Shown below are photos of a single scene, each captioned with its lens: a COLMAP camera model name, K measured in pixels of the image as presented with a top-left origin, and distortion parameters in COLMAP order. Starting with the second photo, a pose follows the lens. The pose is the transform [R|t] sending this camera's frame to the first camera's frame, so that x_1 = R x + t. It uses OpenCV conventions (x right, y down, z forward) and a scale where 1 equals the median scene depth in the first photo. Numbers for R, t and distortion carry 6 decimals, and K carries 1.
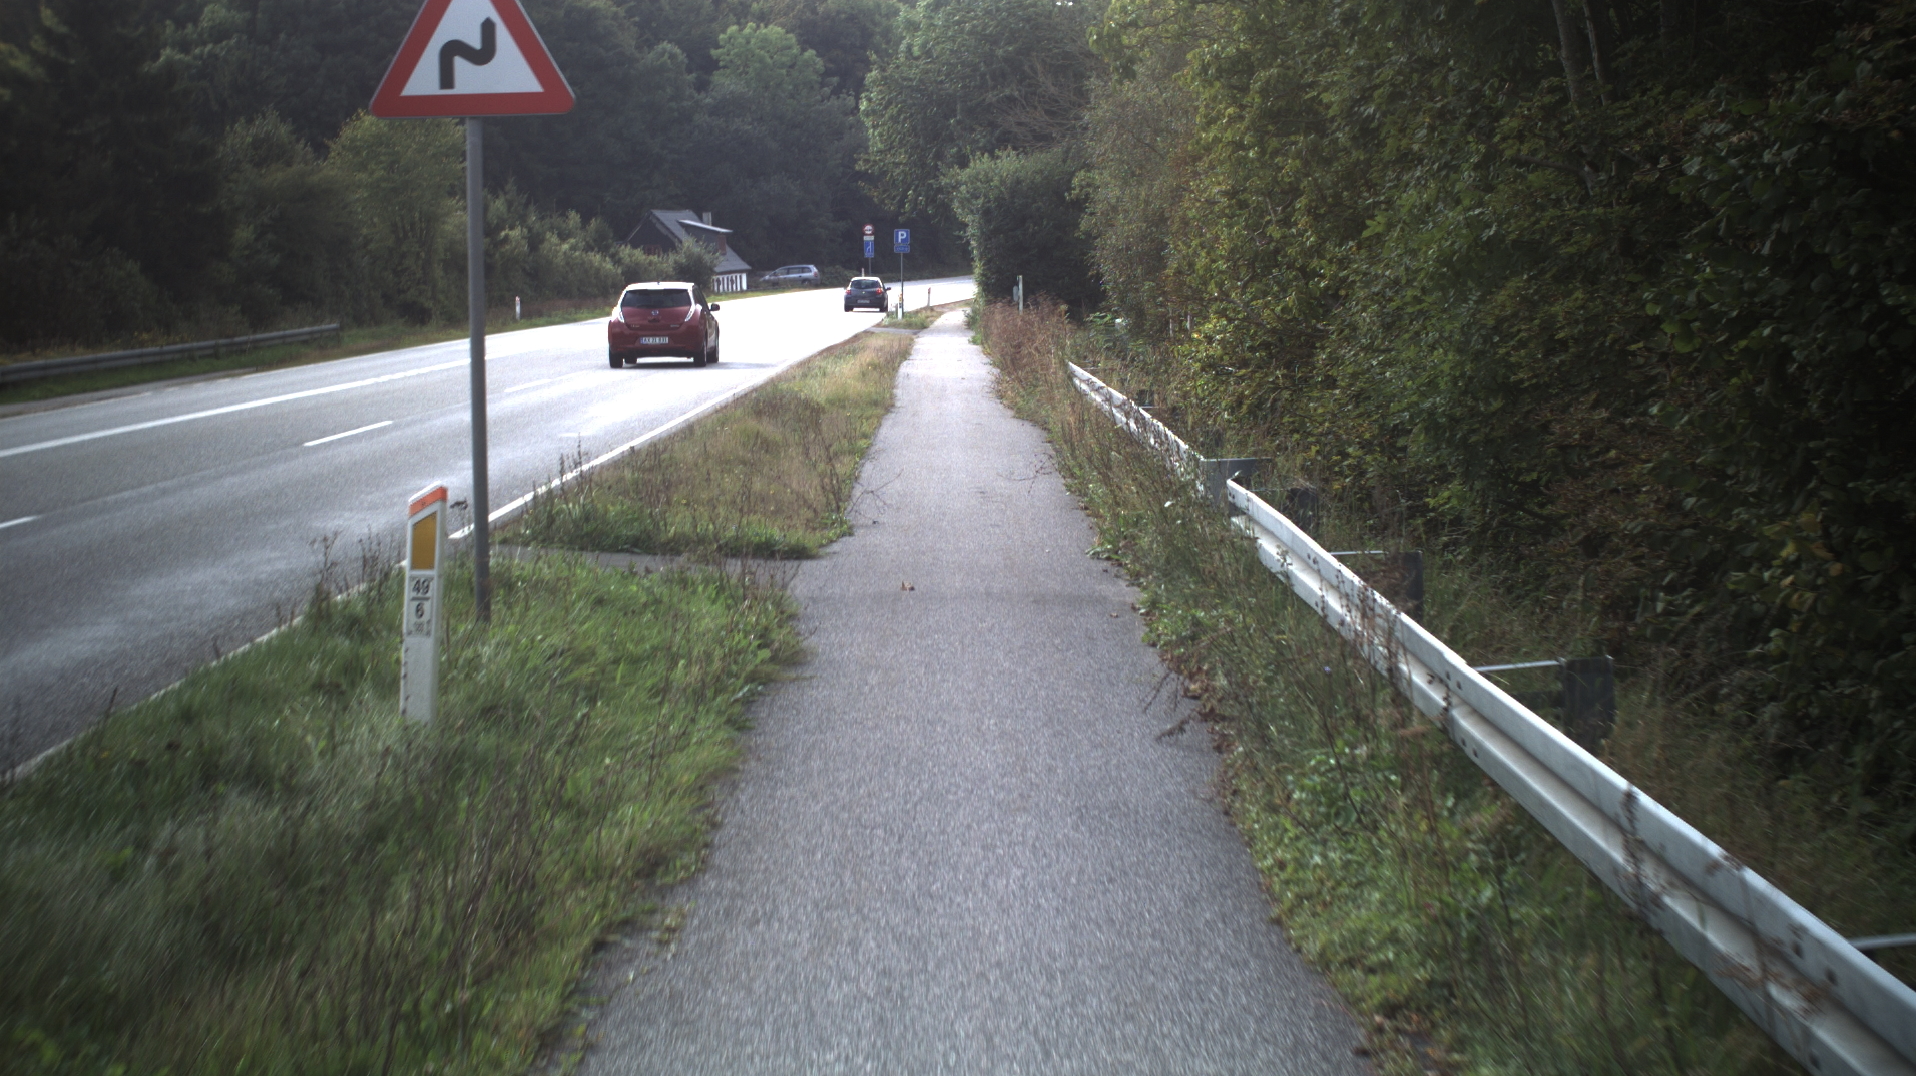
lens RADIAL K [[1558.9, 0, 948.2], [0, 1558.9, 556.6], [0, 0, 1]] dist [-0.039164, -0.001135]
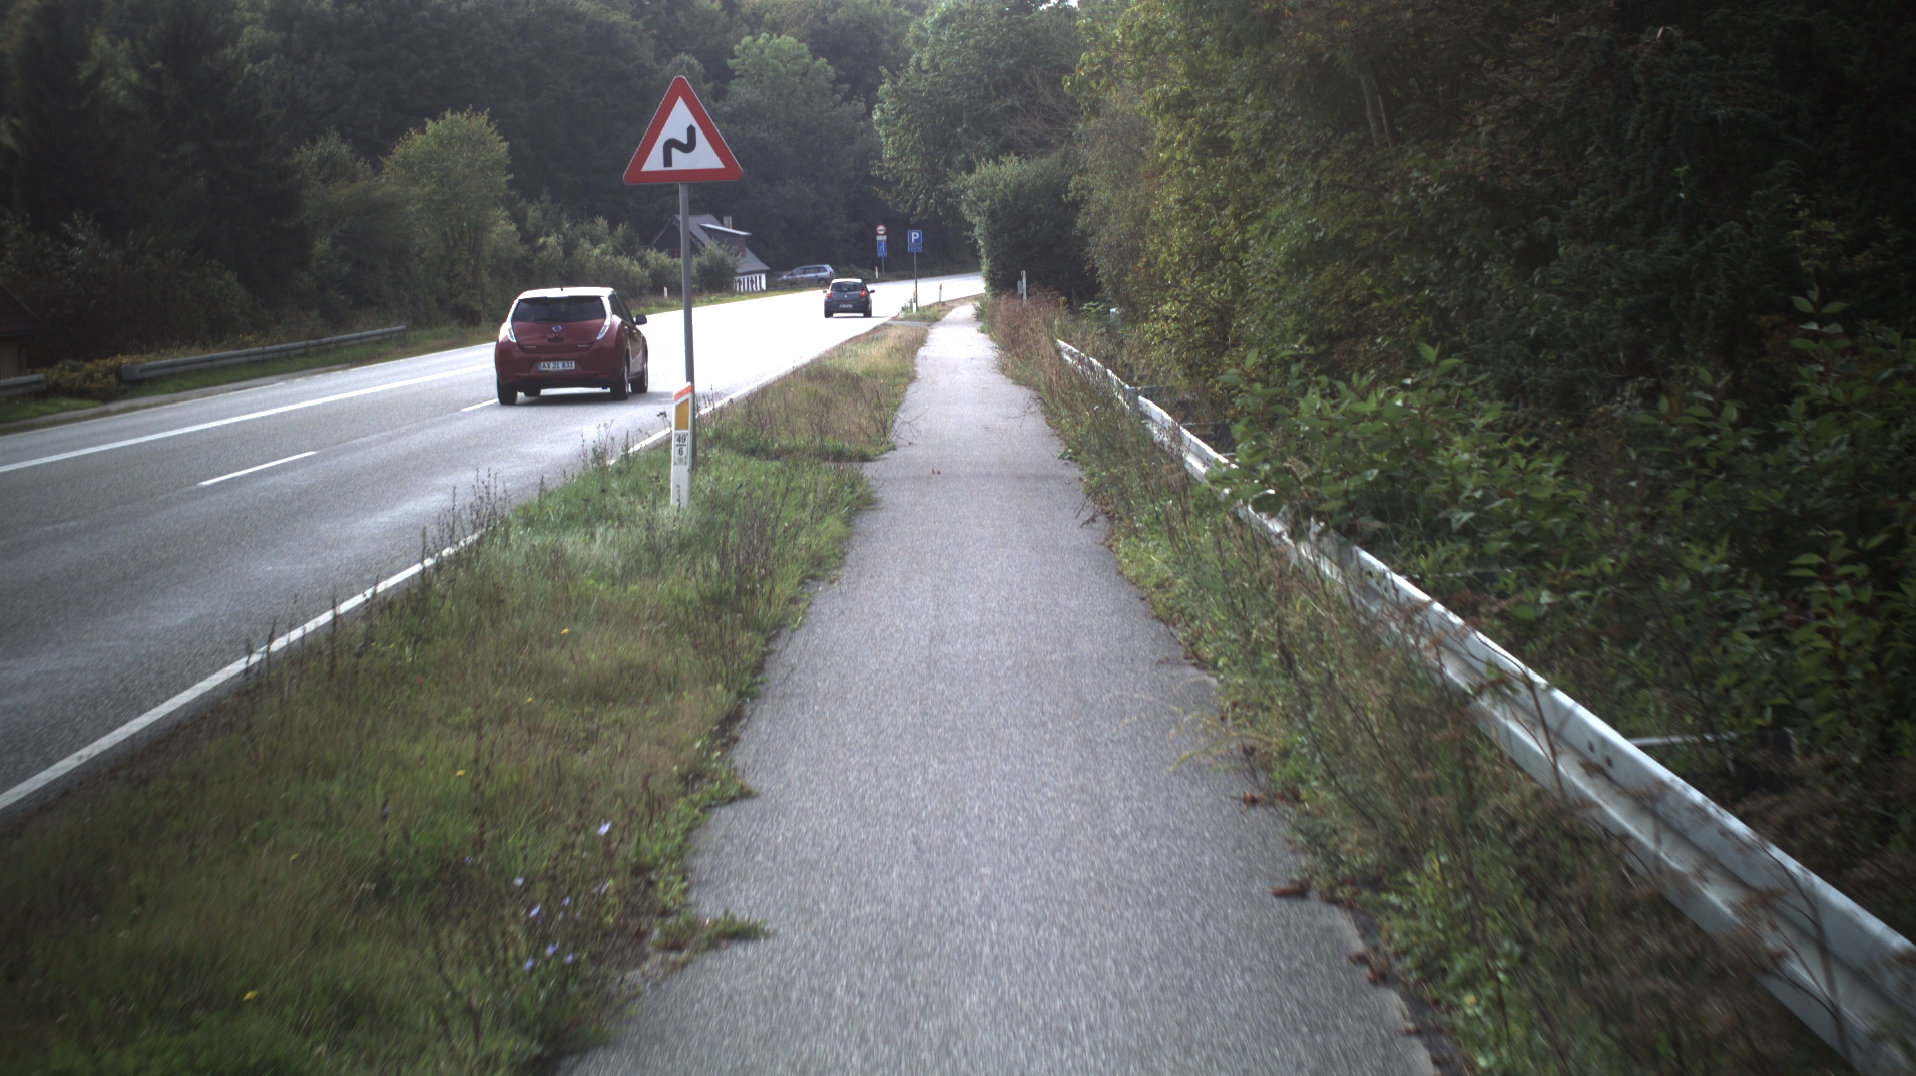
lens RADIAL K [[1637.4, 0, 952.7], [0, 1637.4, 527.2], [0, 0, 1]] dist [-0.017138, -0.002023]
pose [[0.999805, -0.018746, -0.006173, -0.000179], [0.018588, 0.999523, -0.024644, 0.037160], [0.006633, 0.024525, 0.999677, -0.200954]]
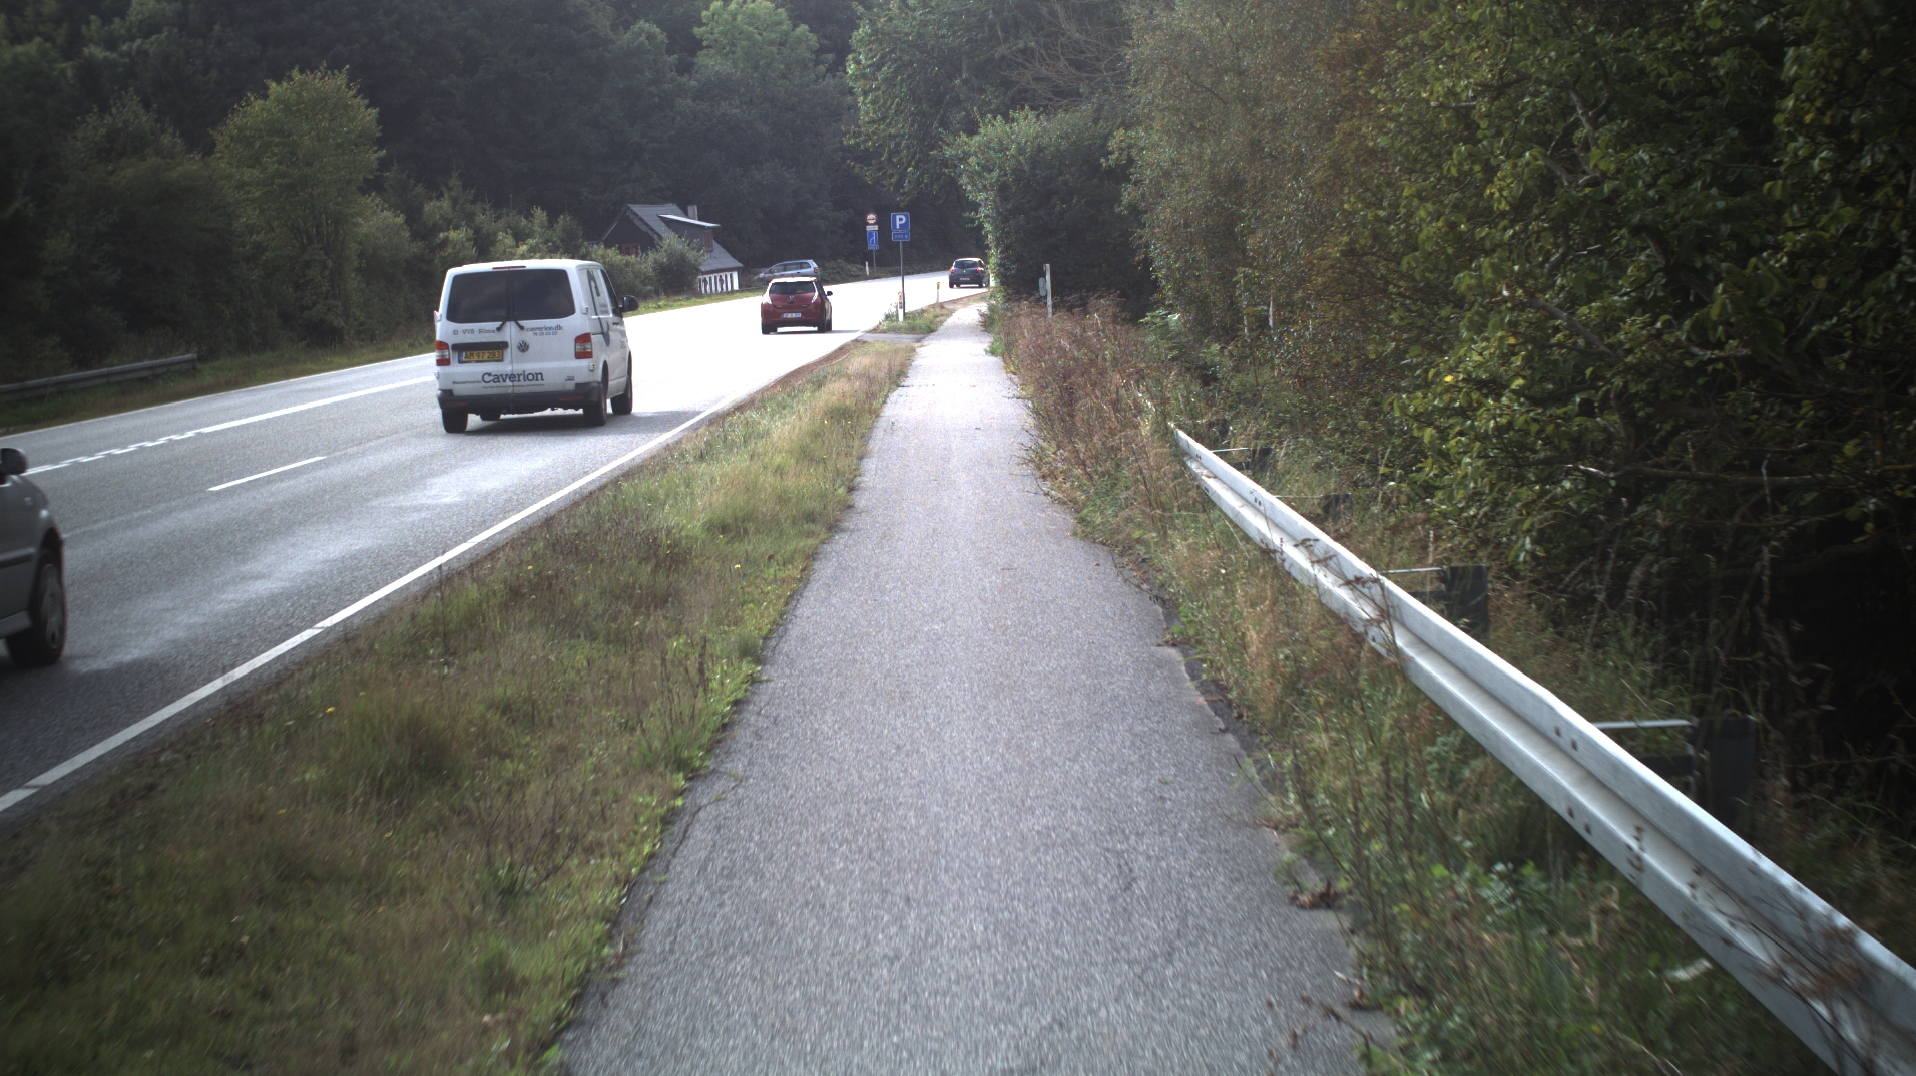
lens RADIAL K [[1558.9, 0, 961.9], [0, 1558.9, 529.6], [0, 0, 1]] dist [-0.039164, -0.001135]
pose [[0.999437, -0.032863, -0.006774, 0.004378], [0.032788, 0.999404, -0.010829, -0.047966], [0.007126, 0.010601, 0.999918, 0.262037]]
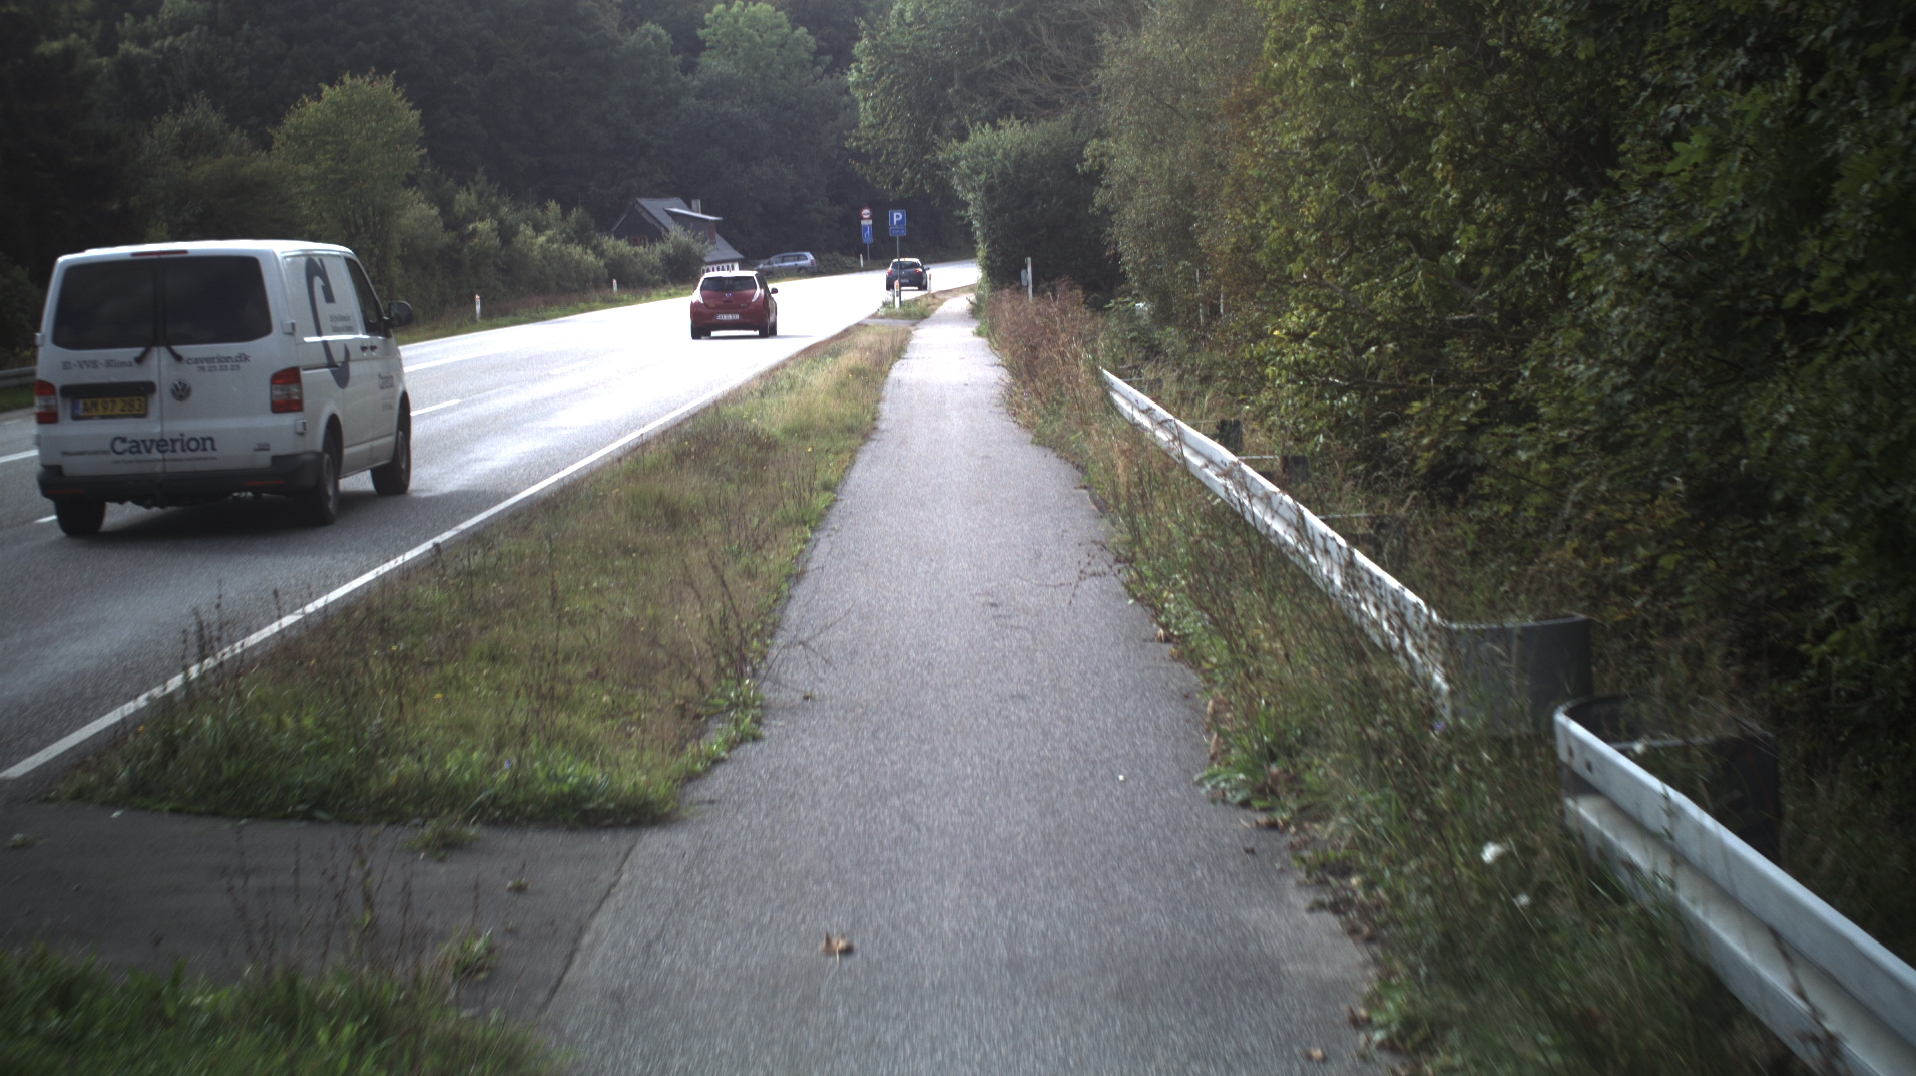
lens RADIAL K [[1558.9, 0, 955.6], [0, 1558.9, 531.0], [0, 0, 1]] dist [-0.039164, -0.001135]
pose [[0.999689, -0.024818, -0.002512, 0.003038], [0.024802, 0.999675, -0.005927, -0.023733], [0.002658, 0.005863, 0.999979, 0.131524]]
